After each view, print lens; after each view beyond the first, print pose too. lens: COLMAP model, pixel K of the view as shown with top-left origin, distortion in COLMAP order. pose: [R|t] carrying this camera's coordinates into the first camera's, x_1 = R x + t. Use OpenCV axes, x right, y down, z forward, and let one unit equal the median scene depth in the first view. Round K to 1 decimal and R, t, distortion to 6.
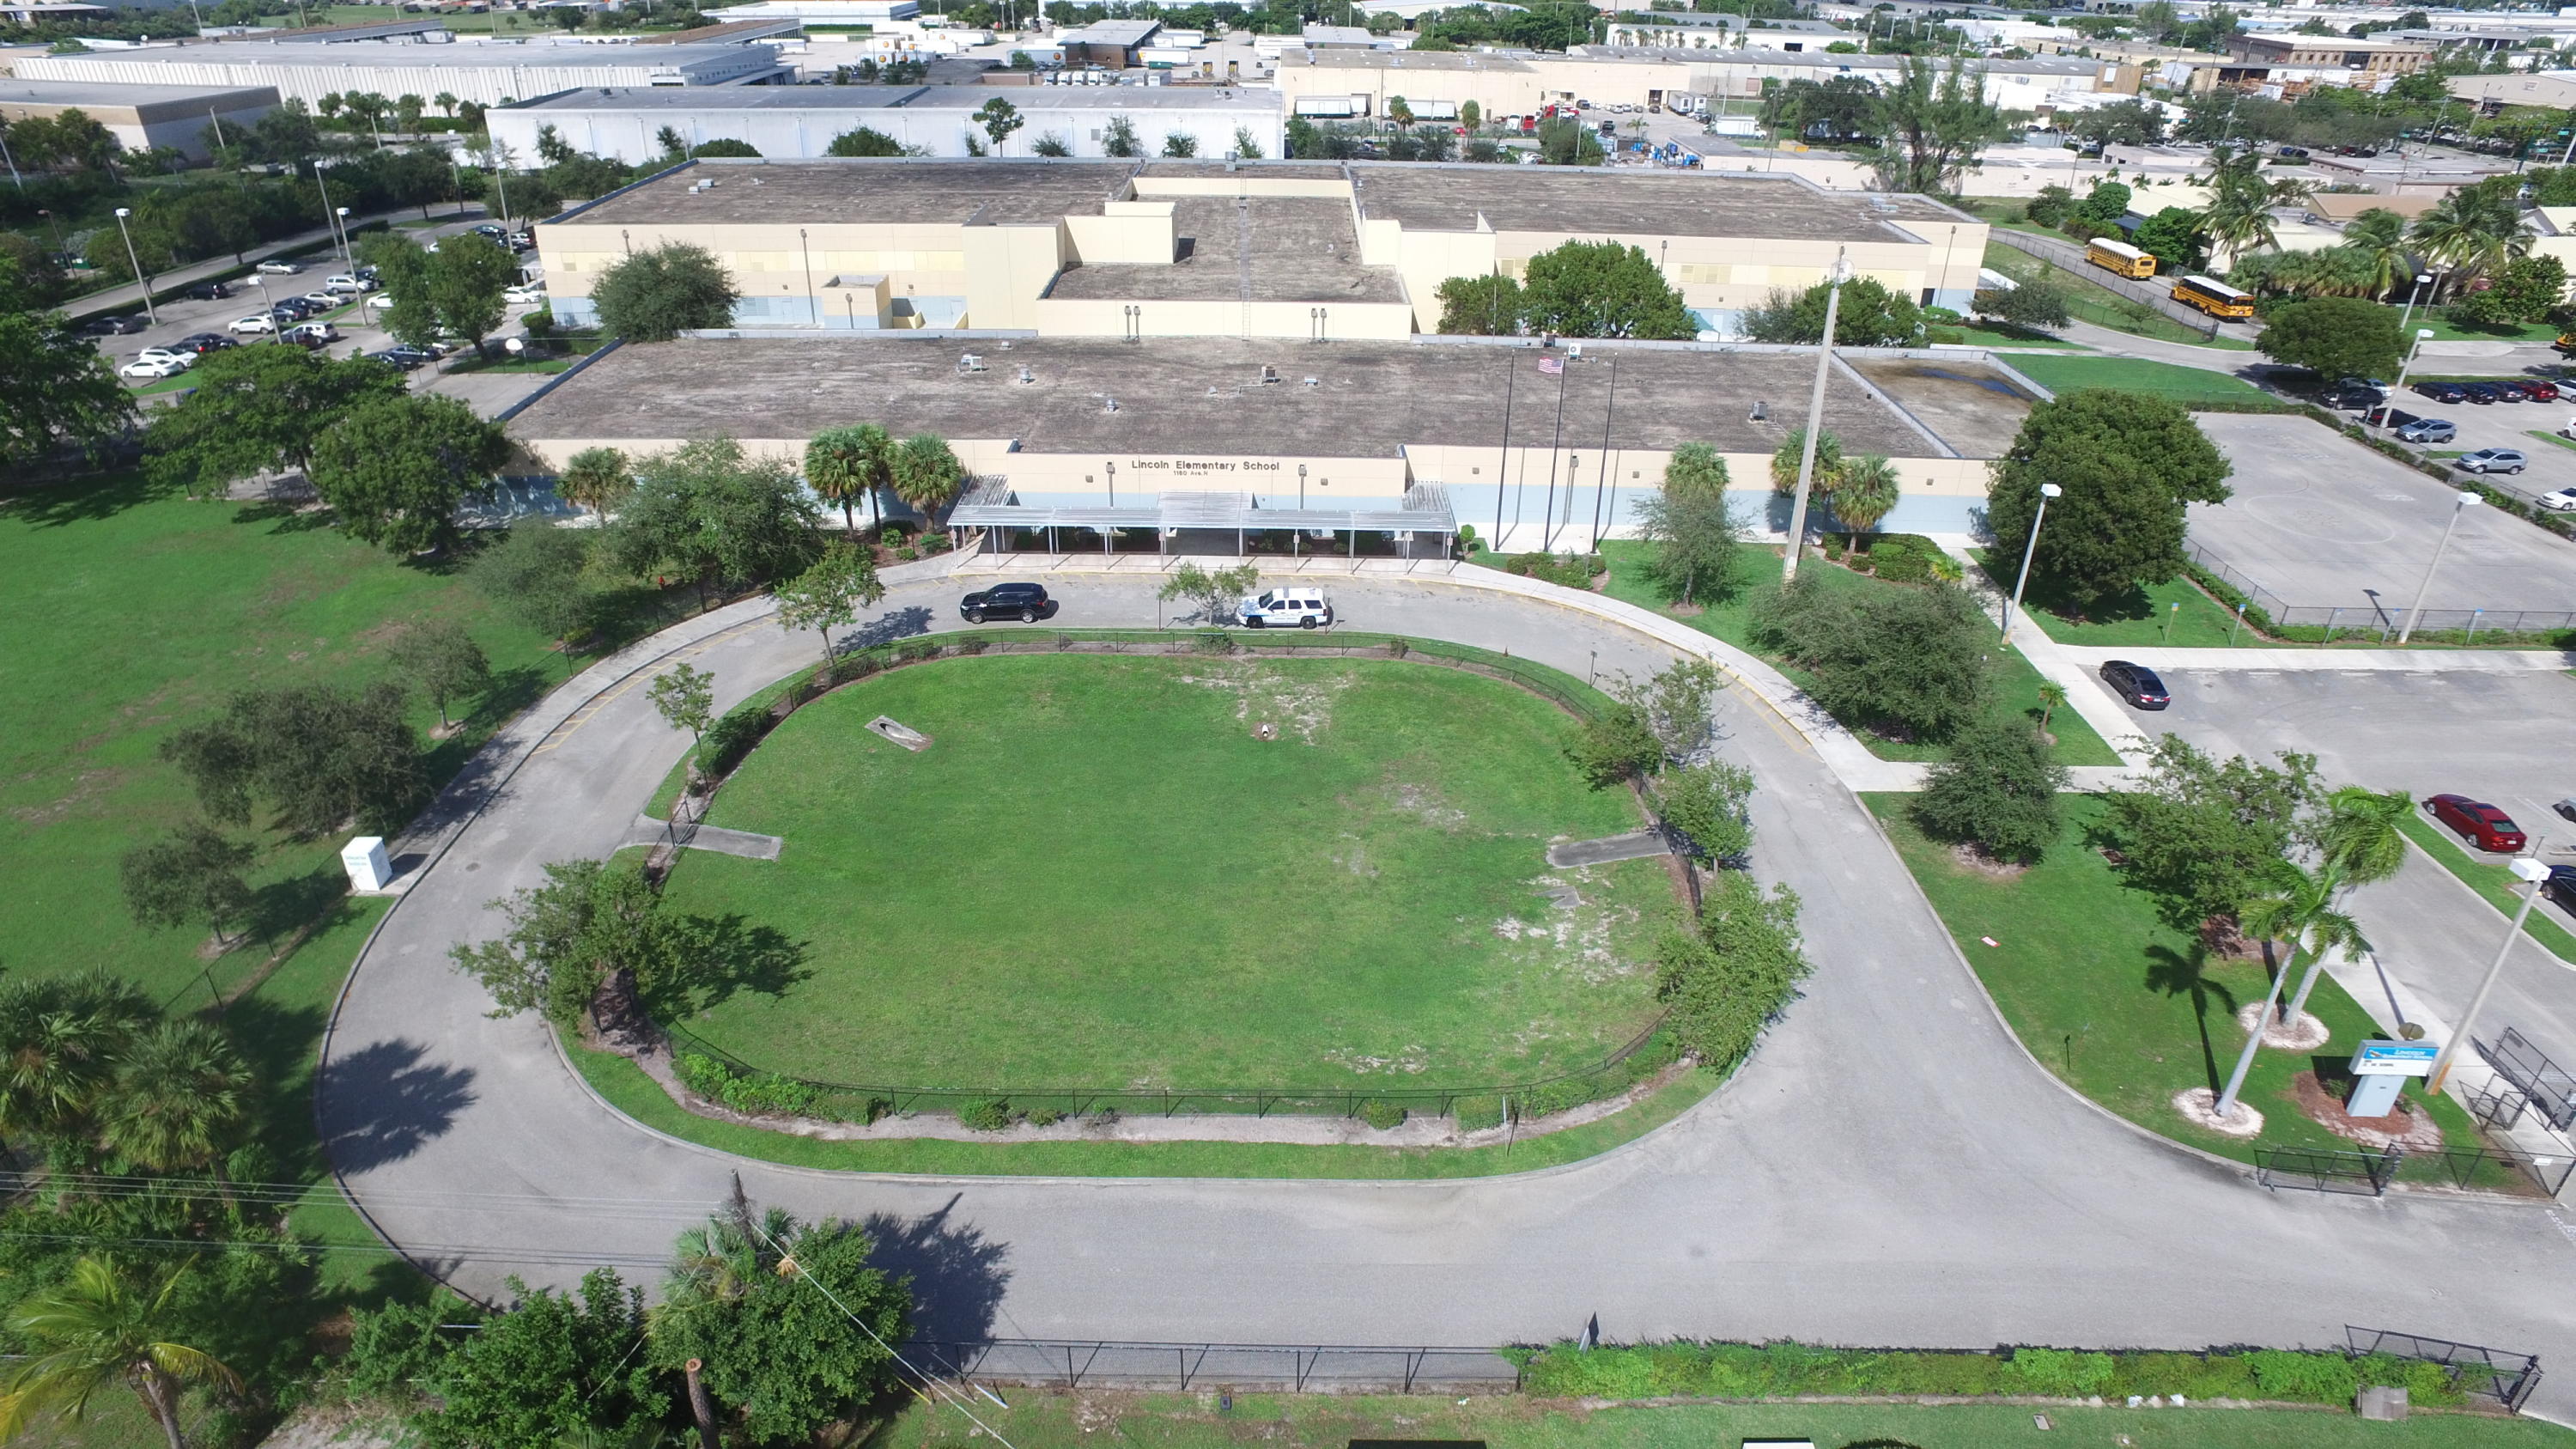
lens RADIAL K [[1502.9, 0, 1284.0], [0, 1502.9, 725.8], [0, 0, 1]] dist [-0.117551, 0.085436]
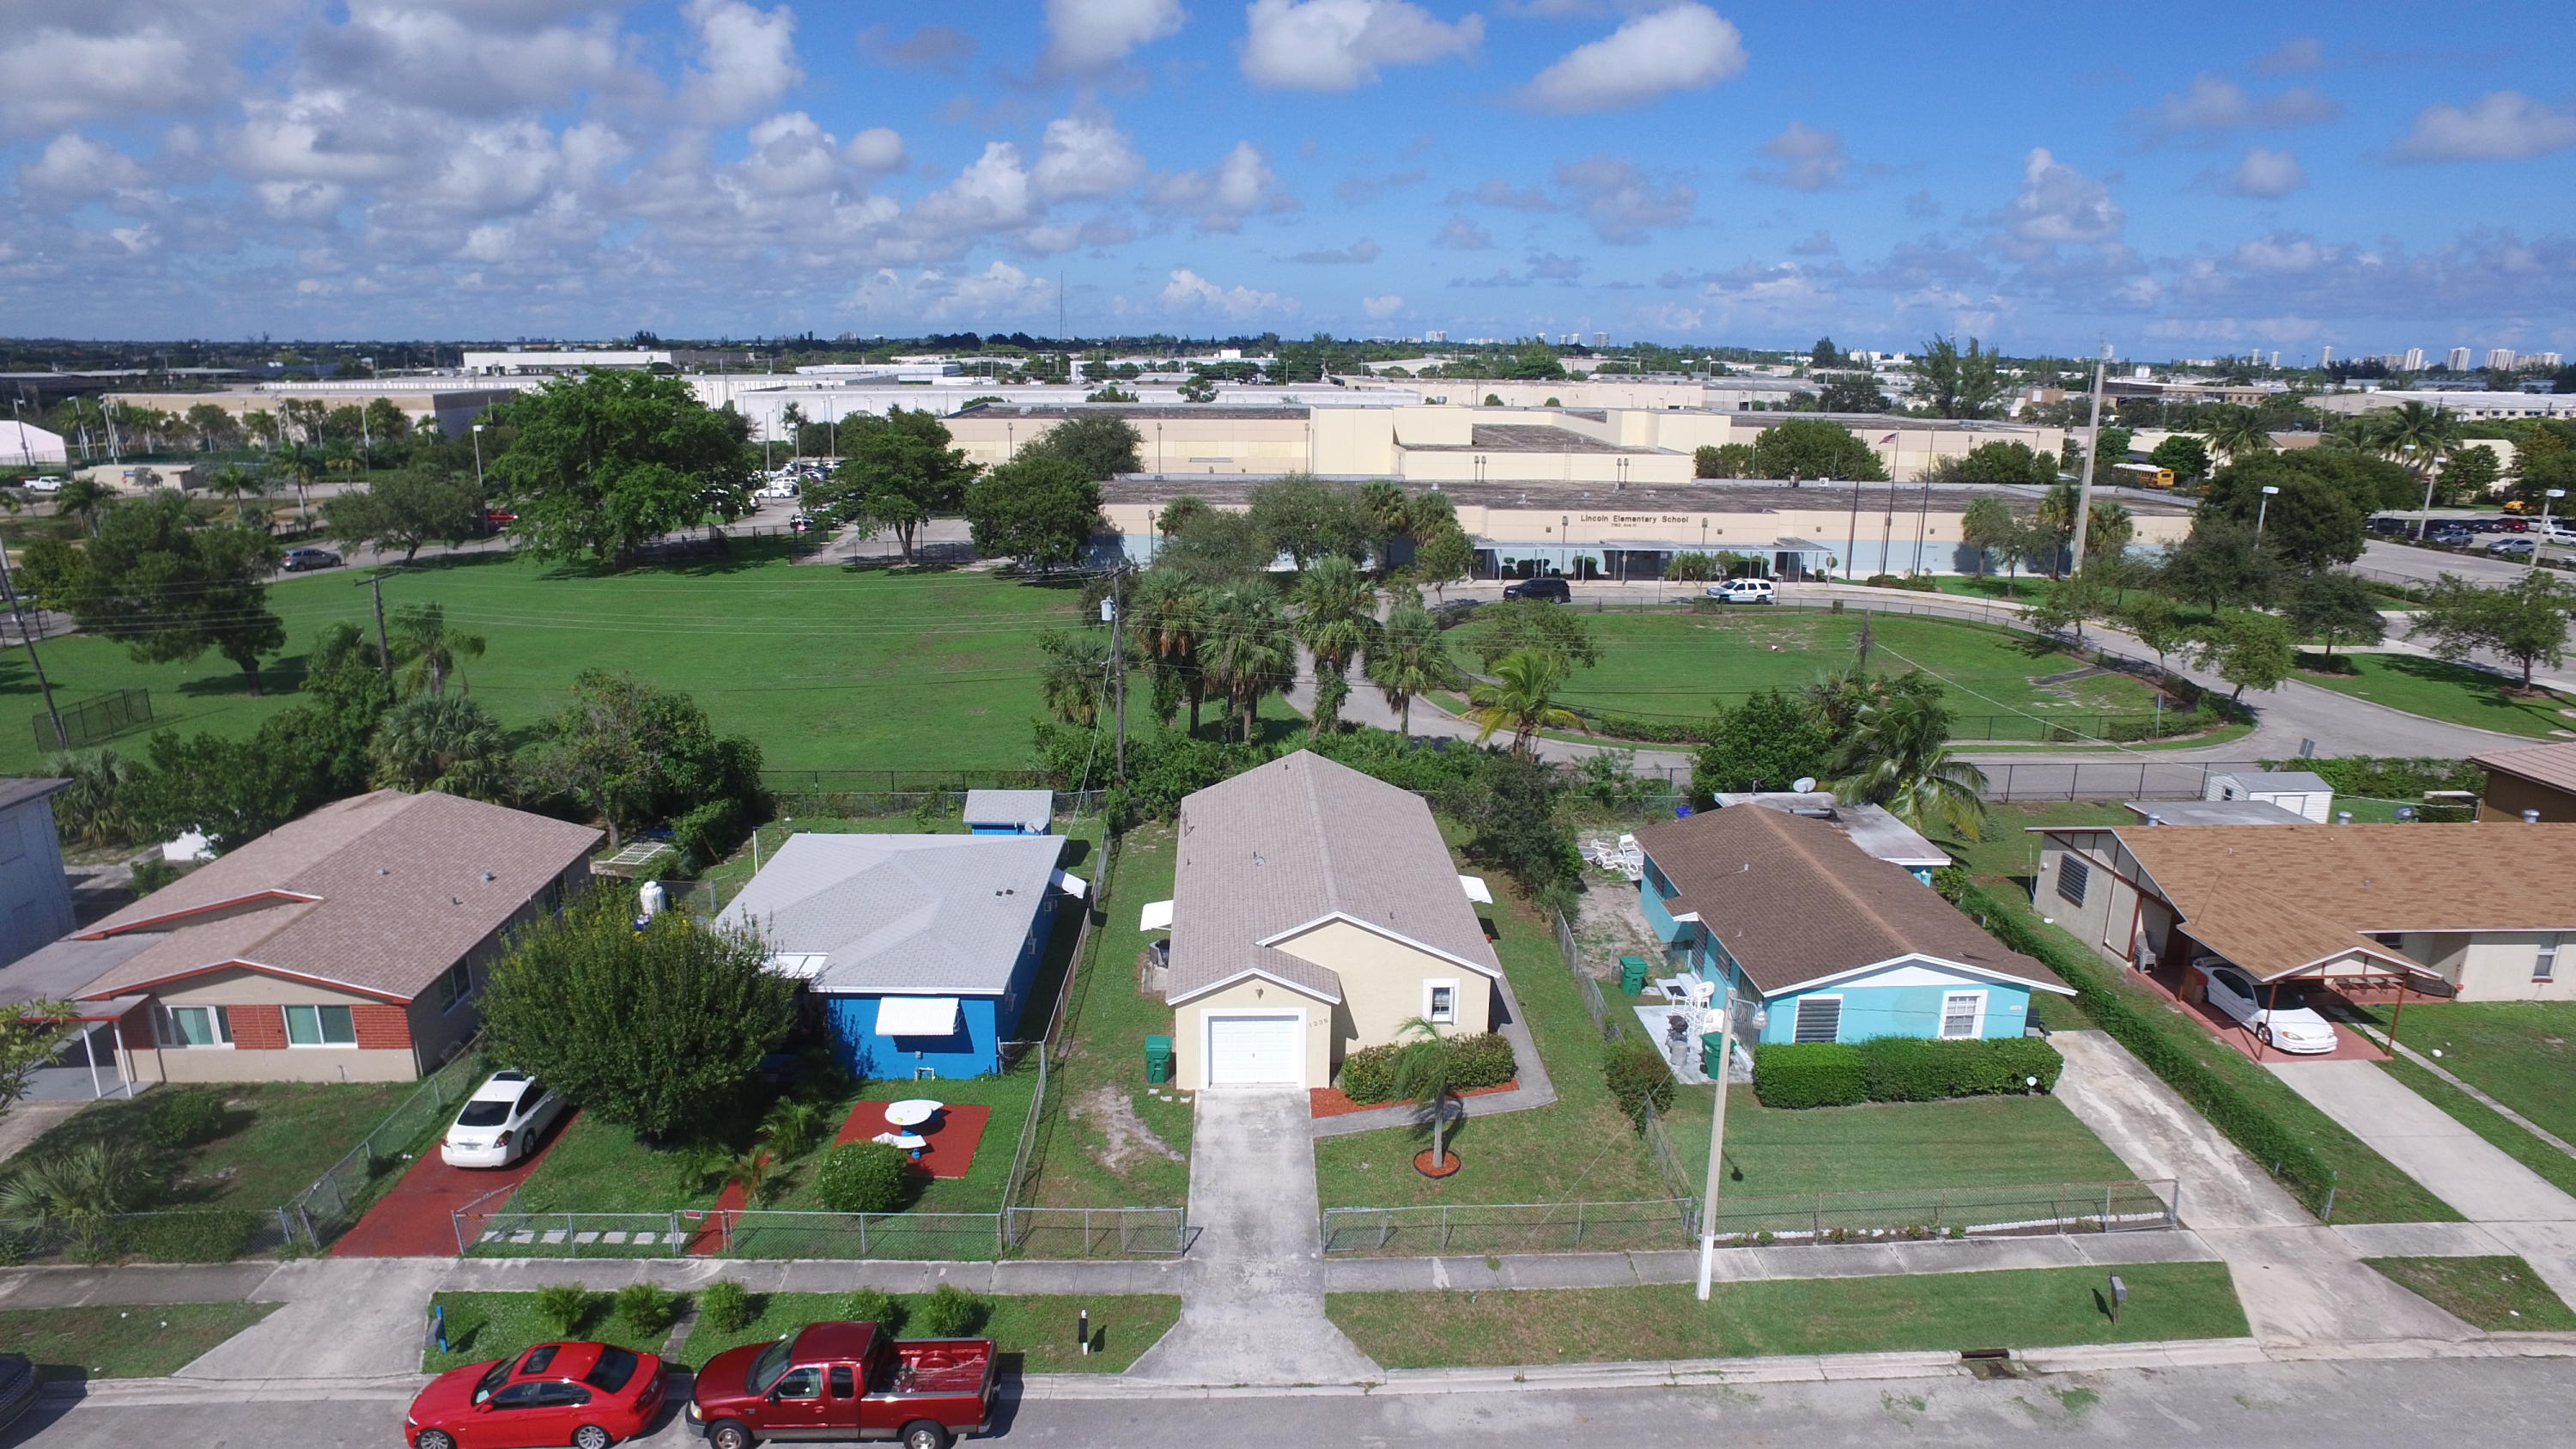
lens RADIAL K [[1502.9, 0, 1284.0], [0, 1502.9, 725.8], [0, 0, 1]] dist [-0.117551, 0.085436]
pose [[0.998363, -0.021189, 0.053117, -0.504027], [0.033443, 0.969768, -0.241727, 0.362610], [-0.046390, 0.243108, 0.968889, -0.260127]]
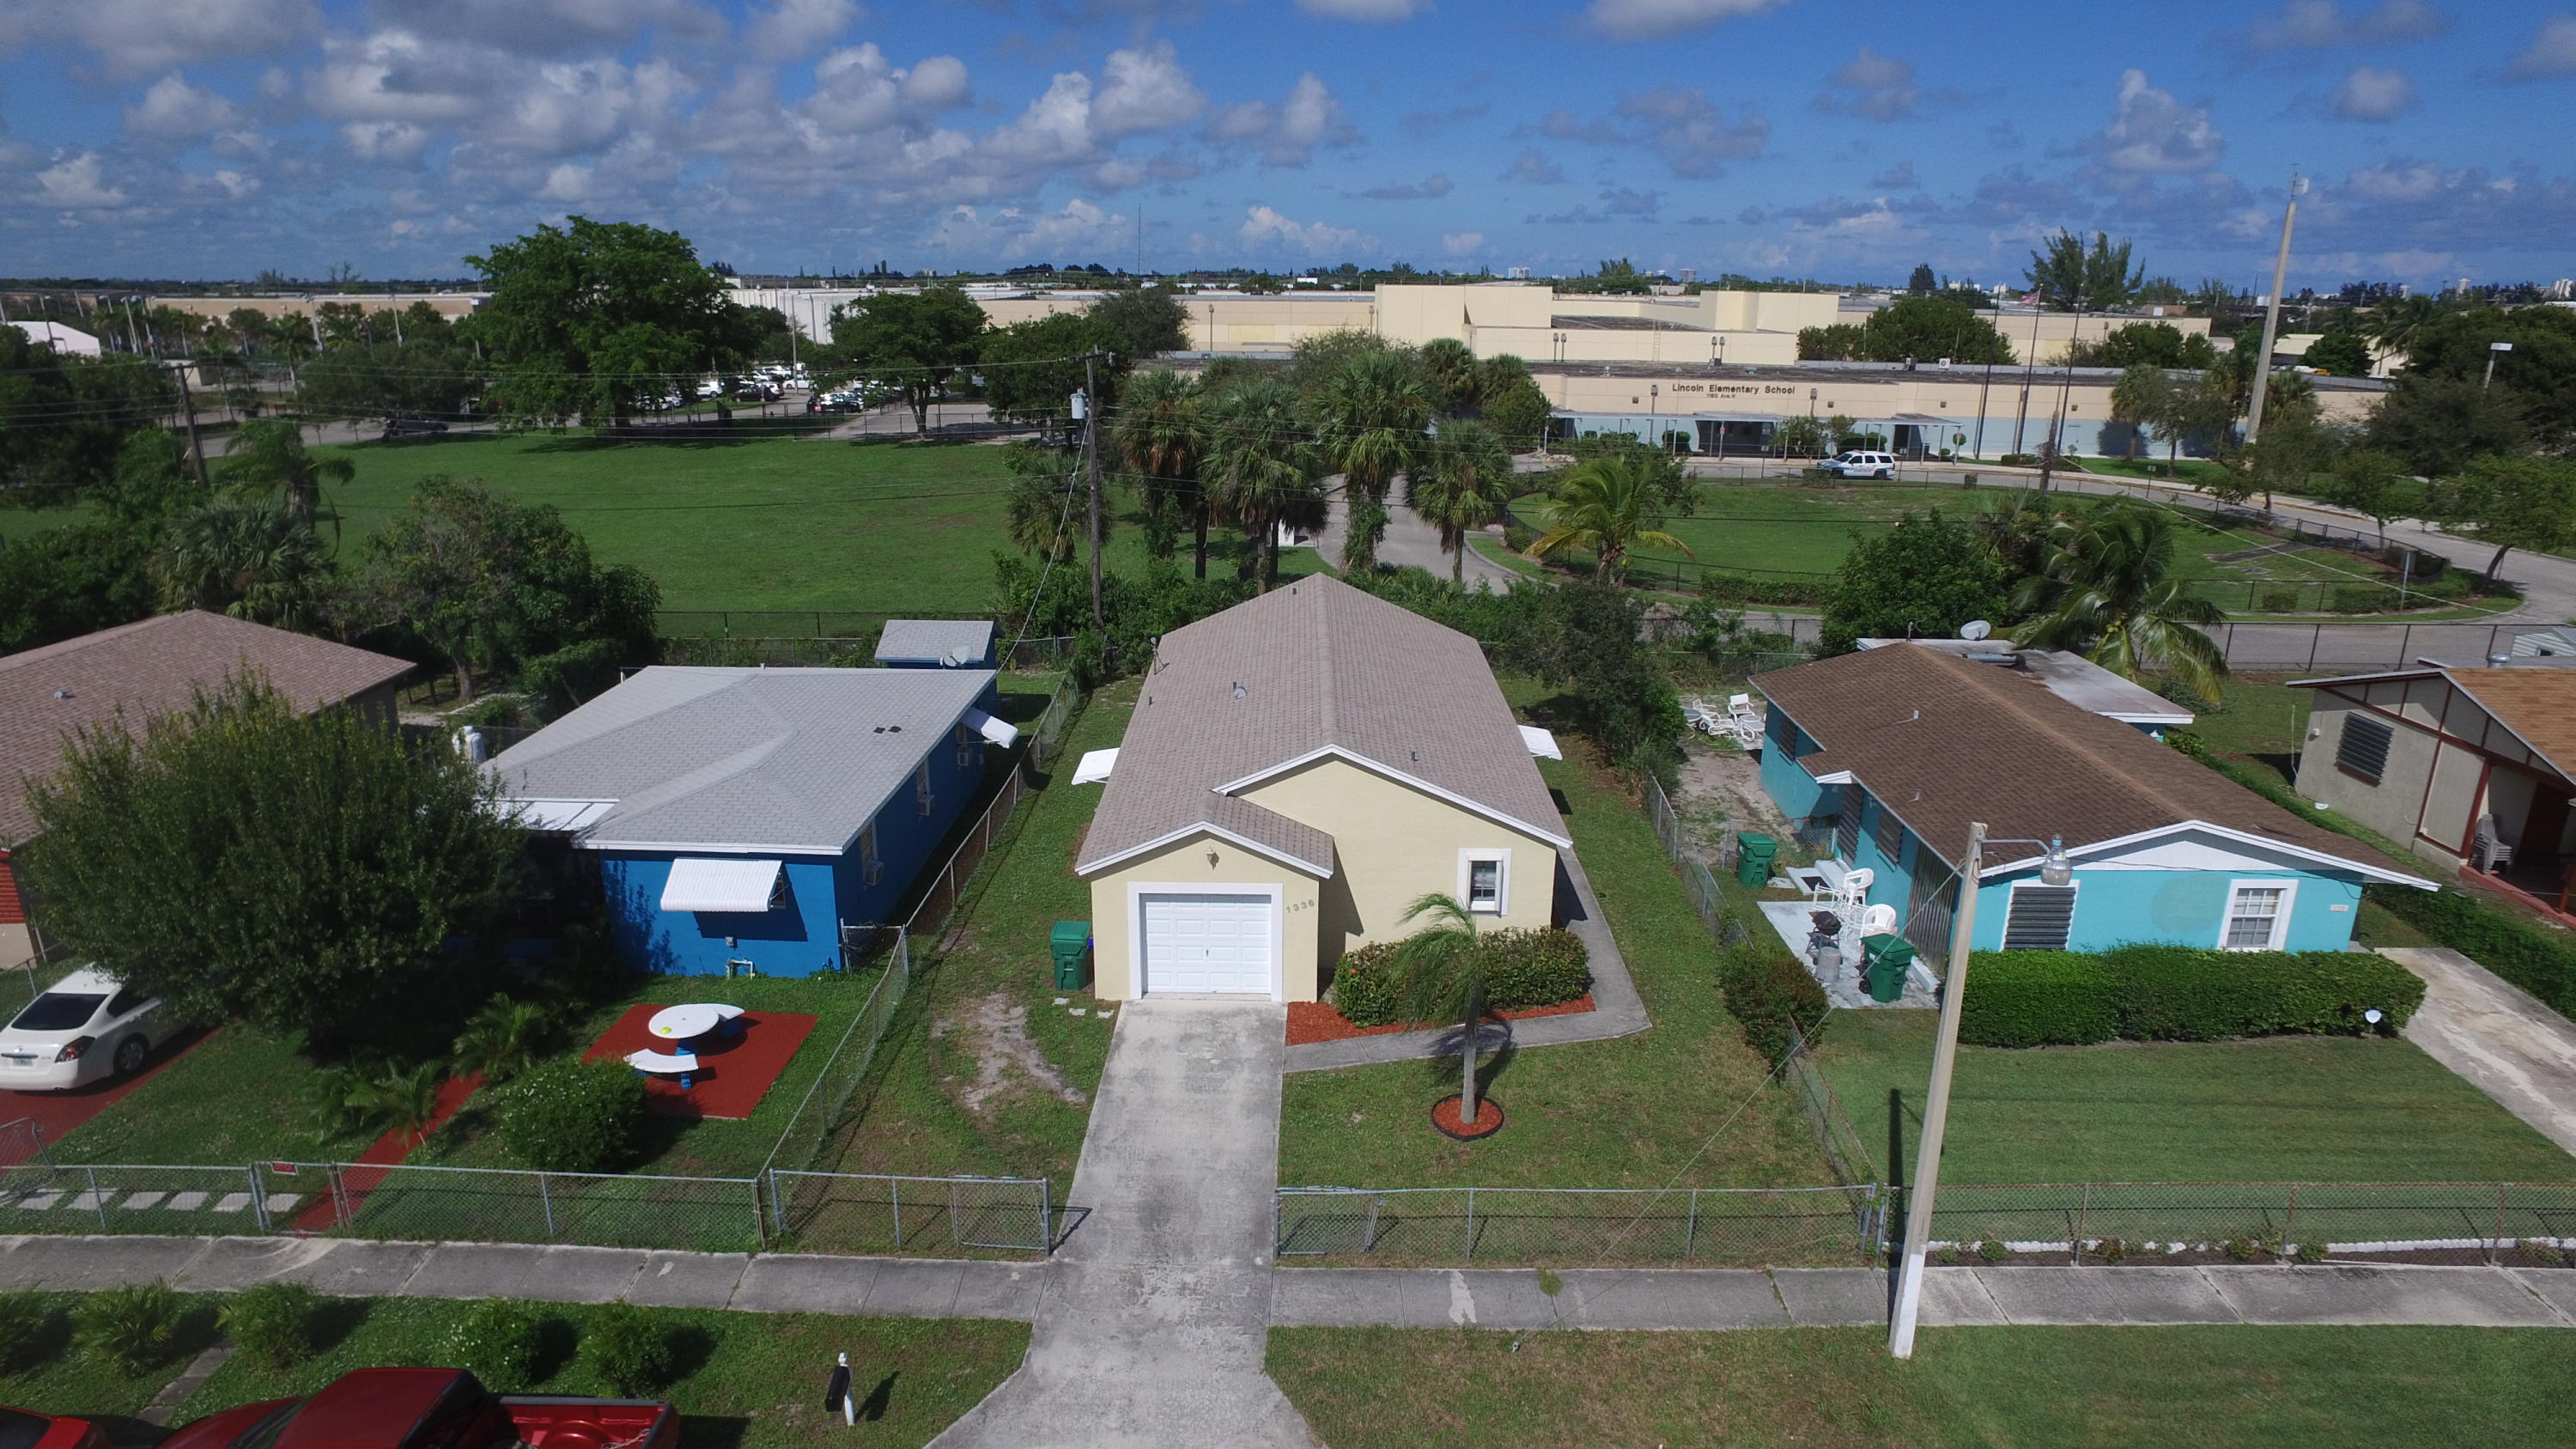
lens RADIAL K [[1502.9, 0, 1284.0], [0, 1502.9, 725.8], [0, 0, 1]] dist [-0.117551, 0.085436]
pose [[0.999936, -0.011121, 0.002032, -0.472716], [0.011301, 0.978781, -0.204598, 0.367899], [0.000286, 0.204608, 0.978844, -0.097928]]
